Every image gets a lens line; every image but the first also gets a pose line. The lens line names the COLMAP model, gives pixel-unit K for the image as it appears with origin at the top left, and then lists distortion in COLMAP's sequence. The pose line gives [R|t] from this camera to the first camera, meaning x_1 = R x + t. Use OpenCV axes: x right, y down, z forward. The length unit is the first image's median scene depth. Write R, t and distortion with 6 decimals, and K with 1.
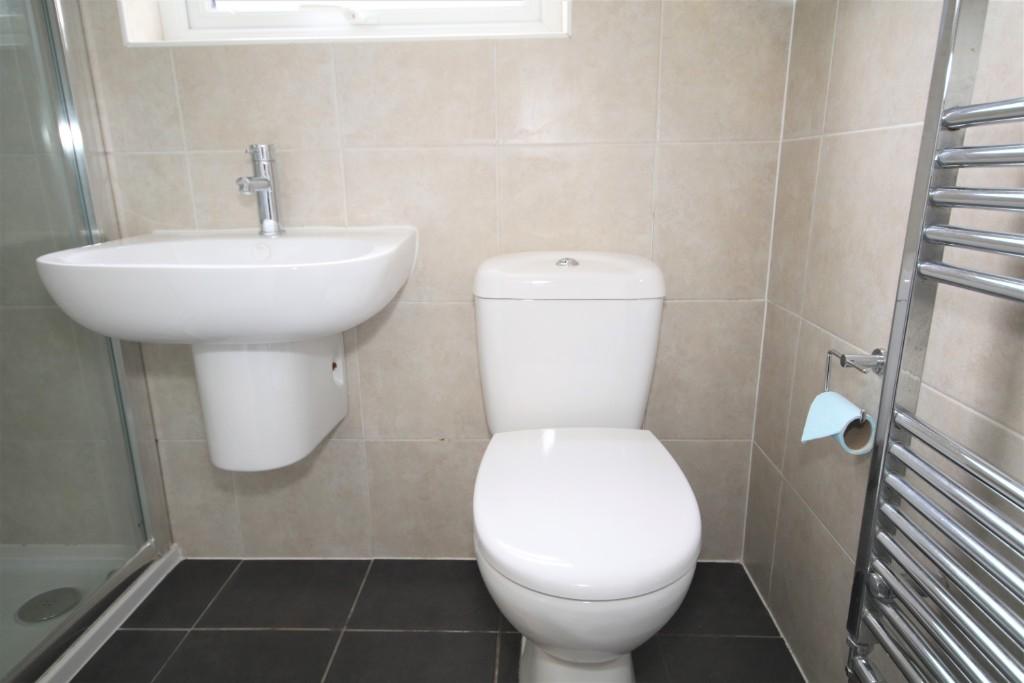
lens RADIAL K [[641.9, 0, 512.0], [0, 641.9, 341.5], [0, 0, 1]] dist [0.005322, 0.000729]
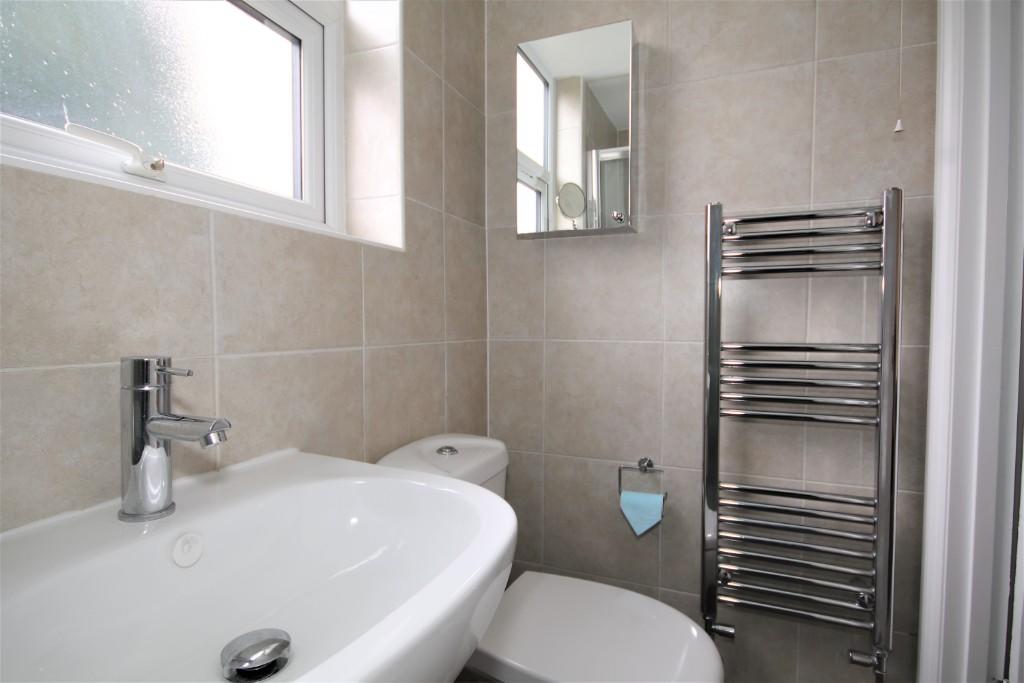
lens RADIAL K [[534.8, 0, 512.0], [0, 534.8, 341.5], [0, 0, 1]] dist [-0.000089, -0.000278]
pose [[0.368812, -0.014268, 0.929394, -0.693828], [0.218398, 0.973220, -0.071726, -0.208704], [-0.903482, 0.229432, 0.362052, 0.515135]]
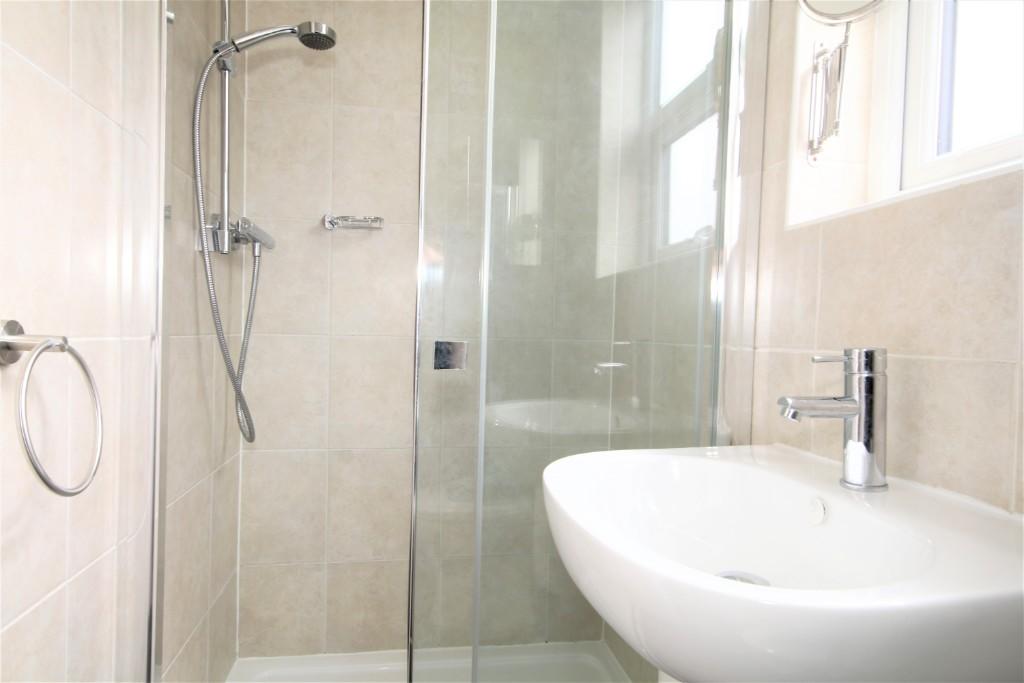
lens RADIAL K [[641.9, 0, 512.0], [0, 641.9, 341.5], [0, 0, 1]] dist [0.005322, 0.000729]
pose [[0.184265, 0.033710, -0.982298, 0.170485], [-0.267822, 0.963315, -0.017181, -0.200161], [0.945684, 0.266247, 0.186534, 0.522884]]
